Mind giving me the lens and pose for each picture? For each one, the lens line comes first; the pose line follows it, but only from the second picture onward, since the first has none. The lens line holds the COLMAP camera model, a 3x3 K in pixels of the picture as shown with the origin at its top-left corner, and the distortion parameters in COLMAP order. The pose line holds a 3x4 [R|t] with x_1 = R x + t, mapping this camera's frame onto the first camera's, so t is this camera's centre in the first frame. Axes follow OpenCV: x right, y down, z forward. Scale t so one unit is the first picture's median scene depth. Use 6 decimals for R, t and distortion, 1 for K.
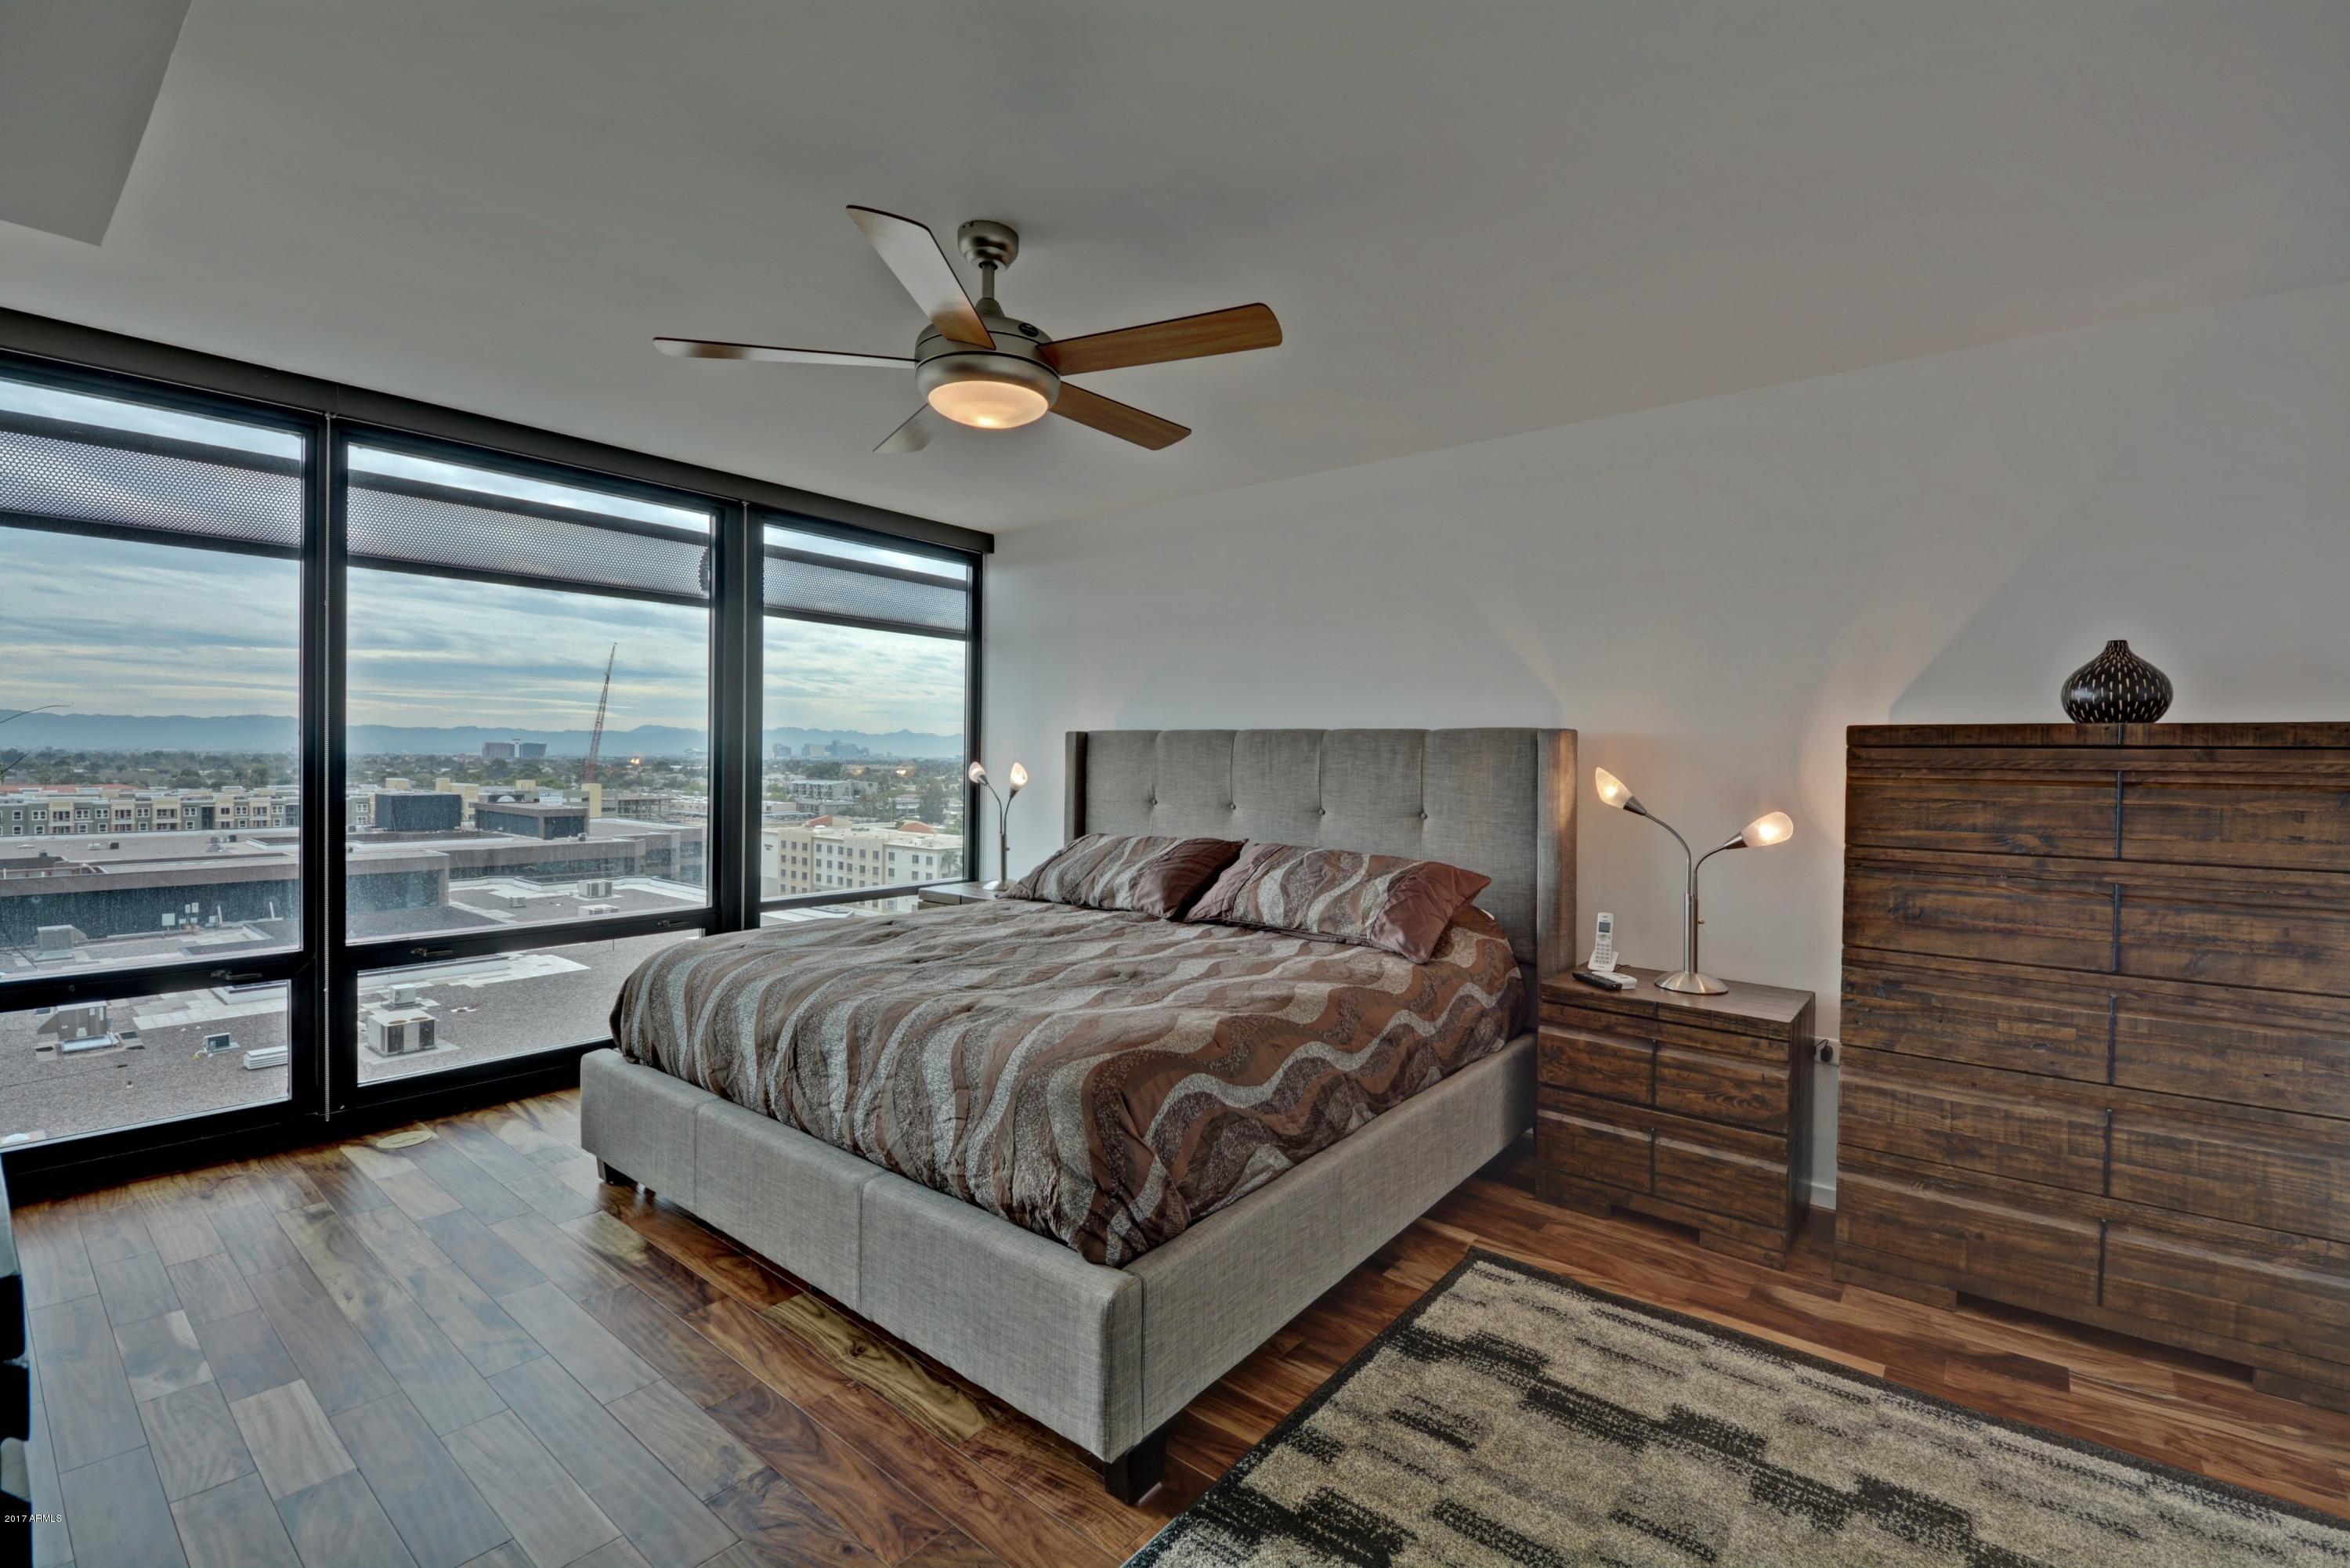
lens RADIAL K [[1038.6, 0, 1204.2], [0, 1038.6, 742.6], [0, 0, 1]] dist [-0.006874, -0.003144]
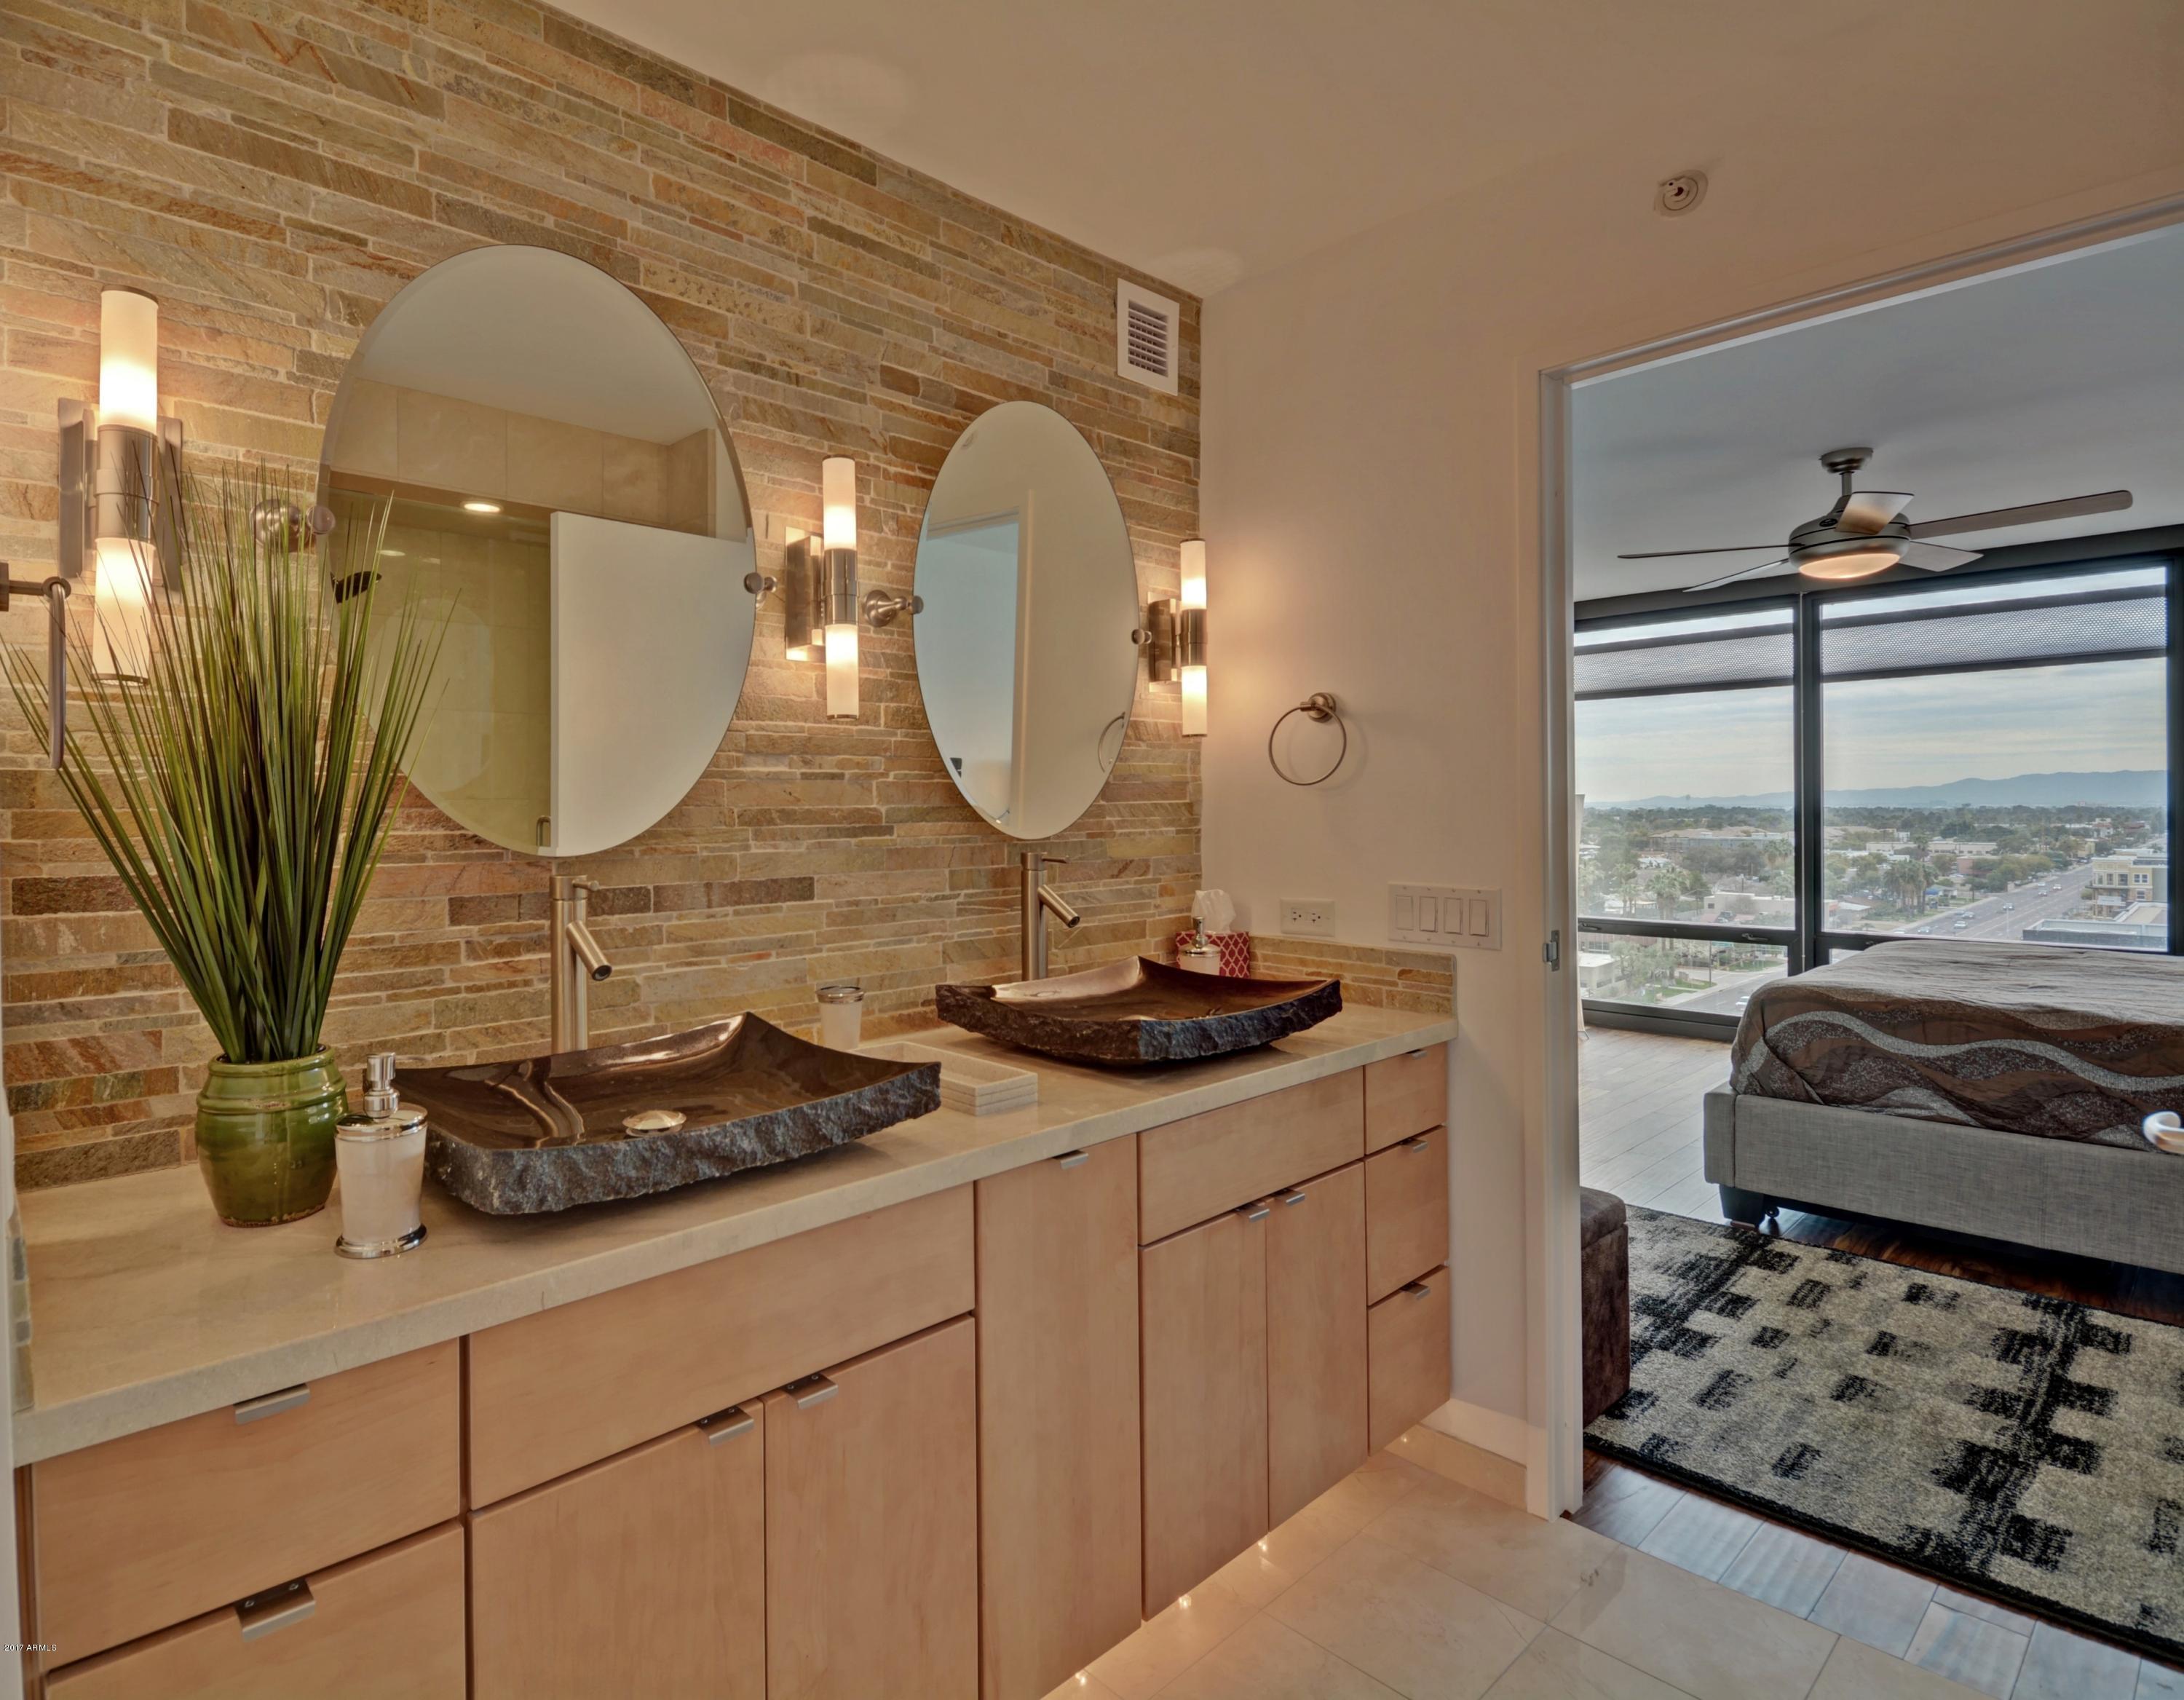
lens RADIAL K [[1338.4, 0, 1086.1], [0, 1338.4, 844.7], [0, 0, 1]] dist [-0.004817, 0.001939]
pose [[-0.041582, 0.014820, -0.999025, 1.798225], [0.021851, 0.999664, 0.013920, 0.022523], [0.998896, -0.021251, -0.041892, -0.005529]]
